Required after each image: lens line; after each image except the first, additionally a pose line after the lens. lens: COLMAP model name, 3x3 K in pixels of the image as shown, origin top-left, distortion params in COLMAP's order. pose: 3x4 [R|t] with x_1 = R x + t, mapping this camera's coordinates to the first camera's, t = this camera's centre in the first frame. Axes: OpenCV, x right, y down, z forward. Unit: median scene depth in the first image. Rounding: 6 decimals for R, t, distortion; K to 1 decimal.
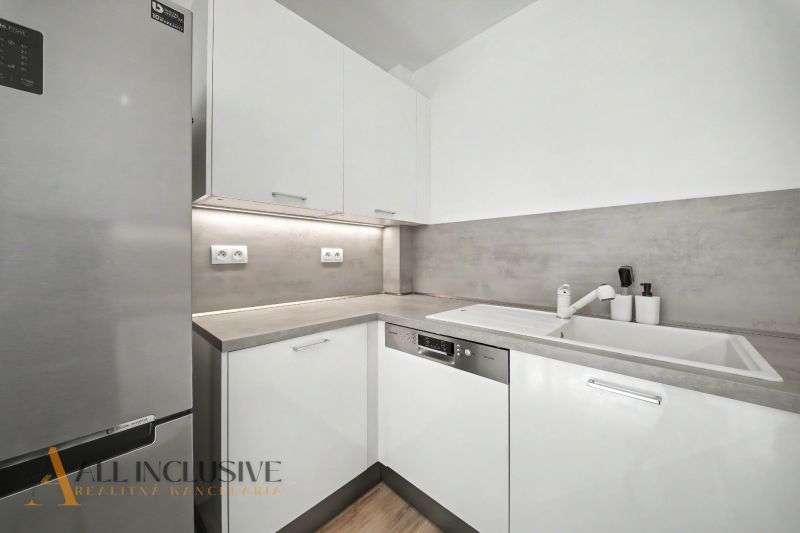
lens RADIAL K [[283.5, 0, 393.4], [0, 283.5, 261.4], [0, 0, 1]] dist [-0.000252, -0.000216]
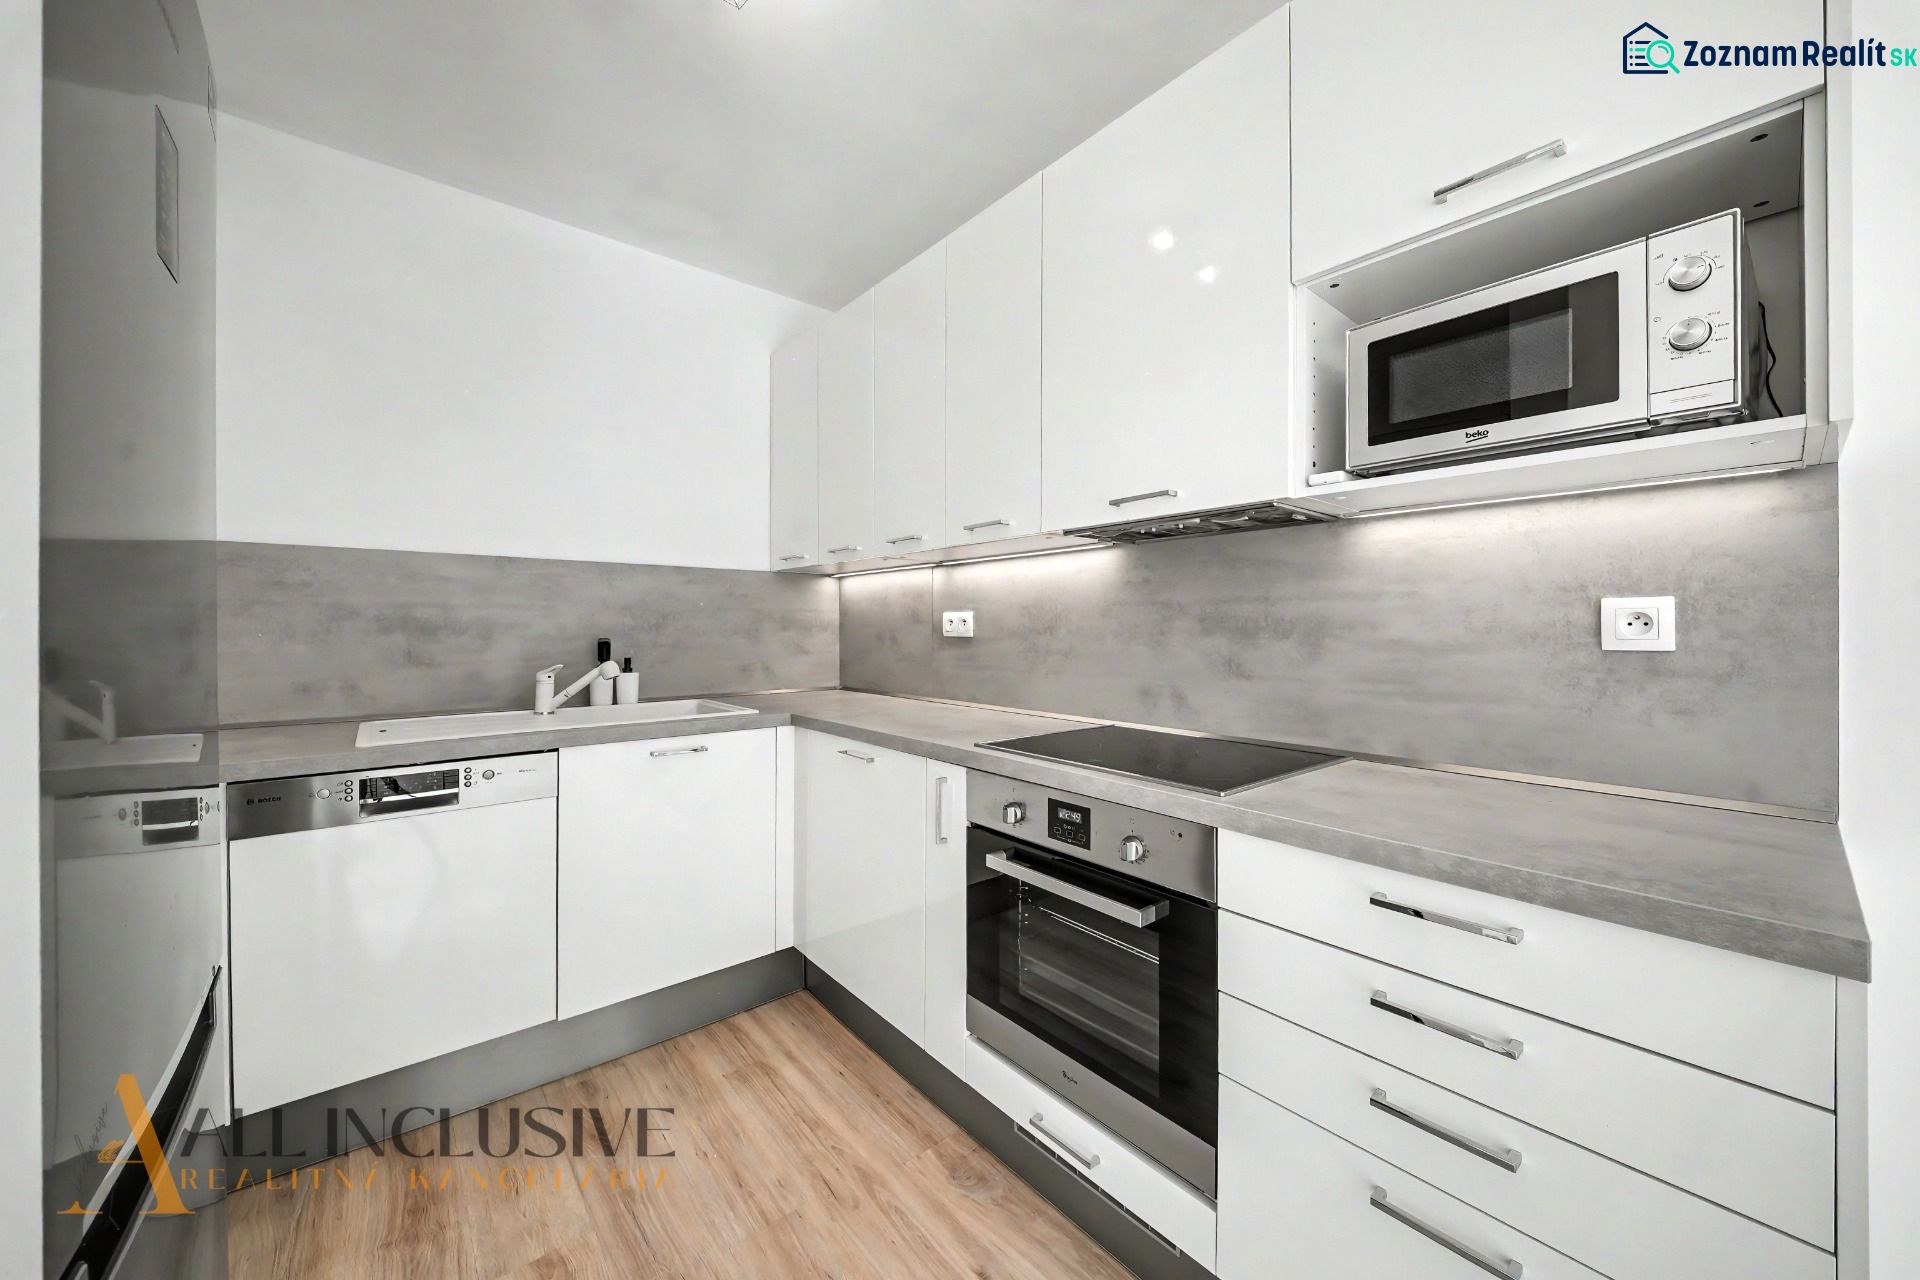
lens RADIAL K [[680.5, 0, 944.2], [0, 680.5, 627.8], [0, 0, 1]] dist [-0.000252, -0.000216]
pose [[0.115315, -0.001971, 0.993327, -0.976910], [0.011836, 0.999930, 0.000610, -0.003893], [-0.993258, 0.011687, 0.115330, -0.191802]]
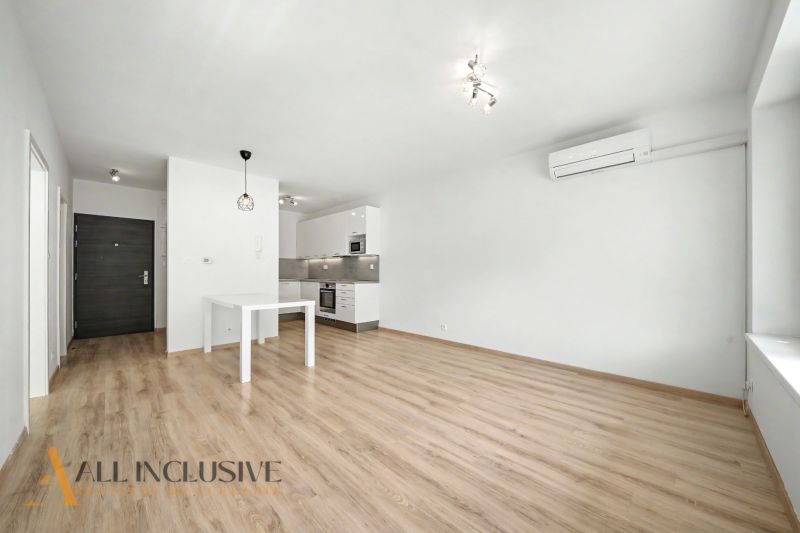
lens RADIAL K [[295.4, 0, 390.3], [0, 295.4, 271.2], [0, 0, 1]] dist [0.000038, -0.000079]
pose [[0.031132, 0.001450, 0.999514, -4.609942], [0.010469, 0.999944, -0.001777, 0.083659], [-0.999460, 0.010519, 0.031115, -1.409009]]
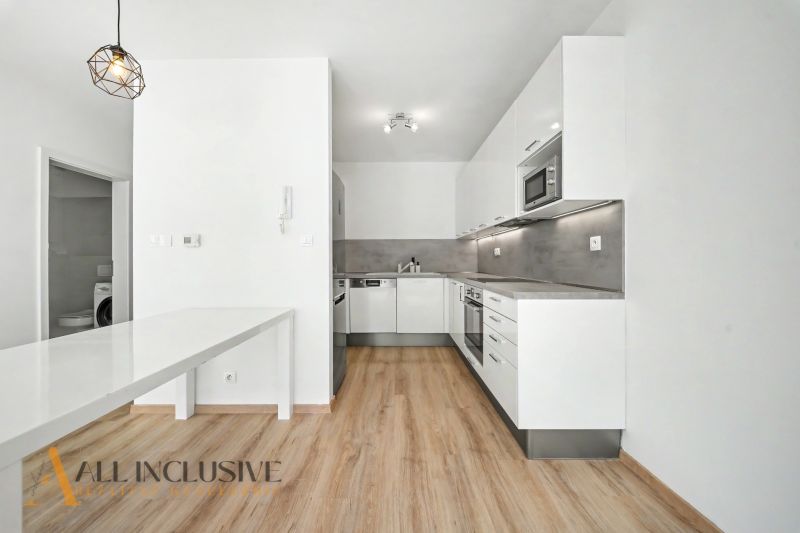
lens RADIAL K [[283.5, 0, 393.4], [0, 283.5, 261.4], [0, 0, 1]] dist [-0.000252, -0.000216]
pose [[0.724655, -0.005226, 0.689092, -1.681905], [0.013849, 0.999880, -0.006981, 0.086346], [-0.688973, 0.014602, 0.724640, -1.300415]]
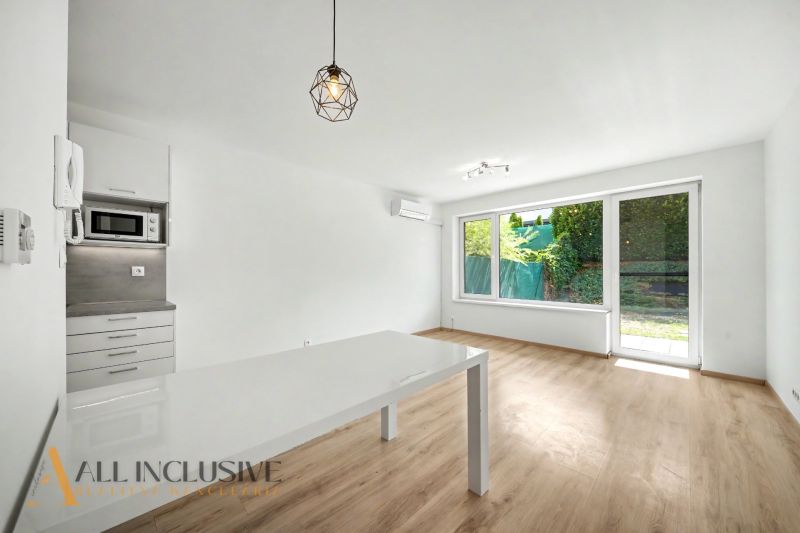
lens RADIAL K [[287.4, 0, 396.7], [0, 287.4, 269.7], [0, 0, 1]] dist [0.009439, -0.000054]
pose [[-0.999923, -0.000535, 0.012434, -1.920540], [-0.000481, 0.999990, 0.004337, -0.019577], [-0.012437, 0.004331, -0.999913, 1.119266]]
